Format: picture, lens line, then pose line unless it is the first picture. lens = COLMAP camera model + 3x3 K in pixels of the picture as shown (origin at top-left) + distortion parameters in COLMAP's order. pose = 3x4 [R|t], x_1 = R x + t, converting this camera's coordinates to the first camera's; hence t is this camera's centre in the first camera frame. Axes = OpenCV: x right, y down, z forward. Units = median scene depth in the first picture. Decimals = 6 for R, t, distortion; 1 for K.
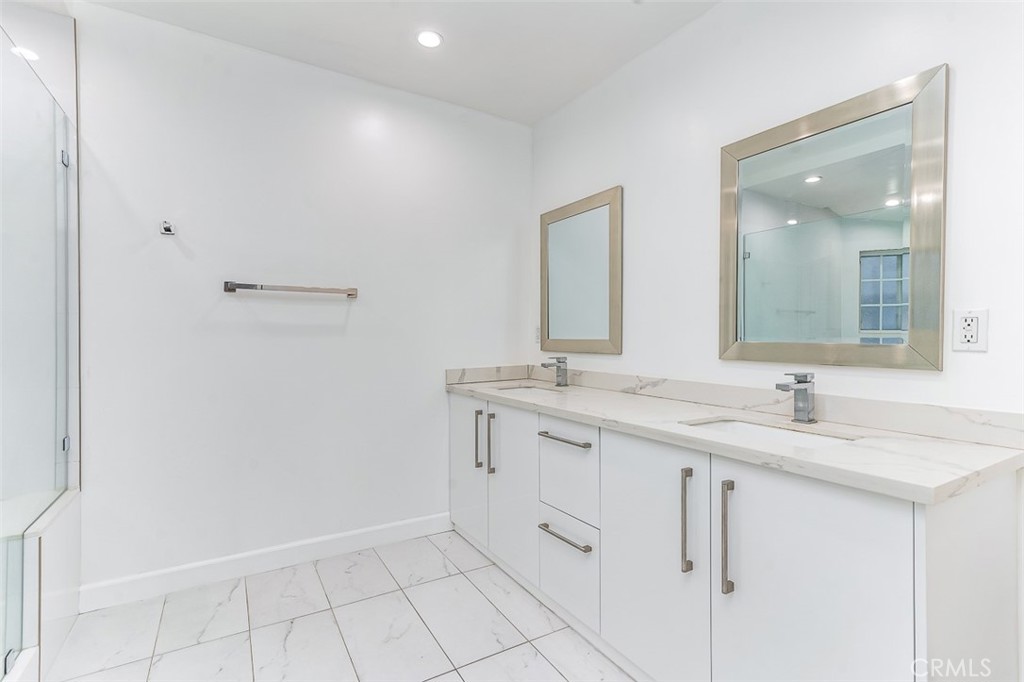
lens RADIAL K [[483.5, 0, 511.7], [0, 483.5, 341.9], [0, 0, 1]] dist [0.009577, 0.000341]
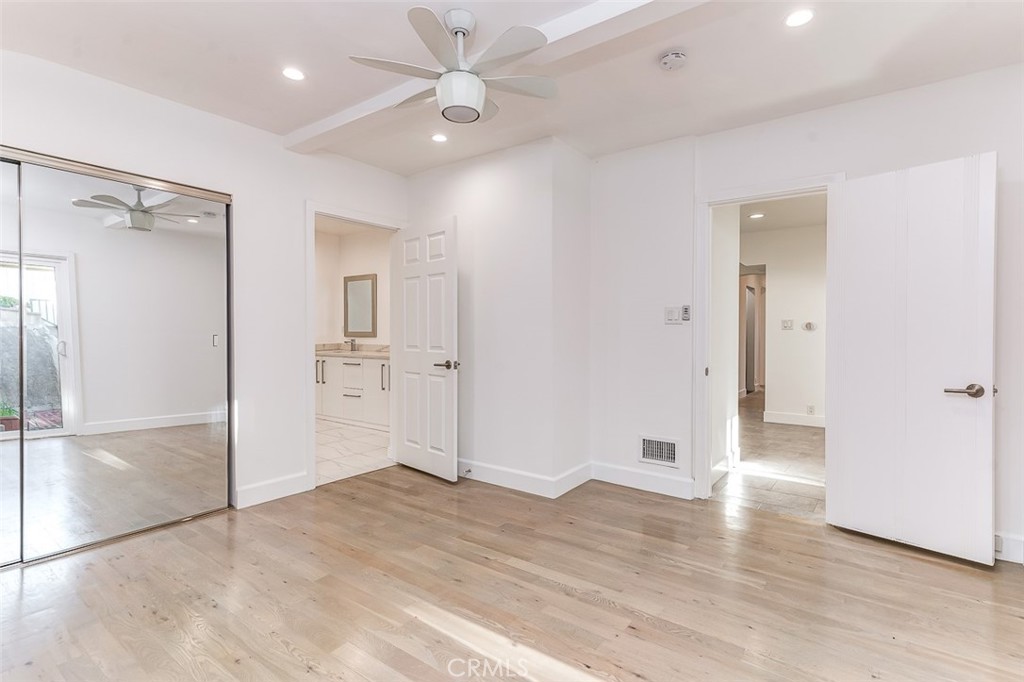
lens RADIAL K [[483.5, 0, 511.3], [0, 483.5, 341.0], [0, 0, 1]] dist [0.009577, 0.000341]
pose [[0.925761, -0.005004, 0.378076, -0.083620], [0.002300, 0.999968, 0.007603, 0.025607], [-0.378102, -0.006168, 0.925743, -1.611706]]
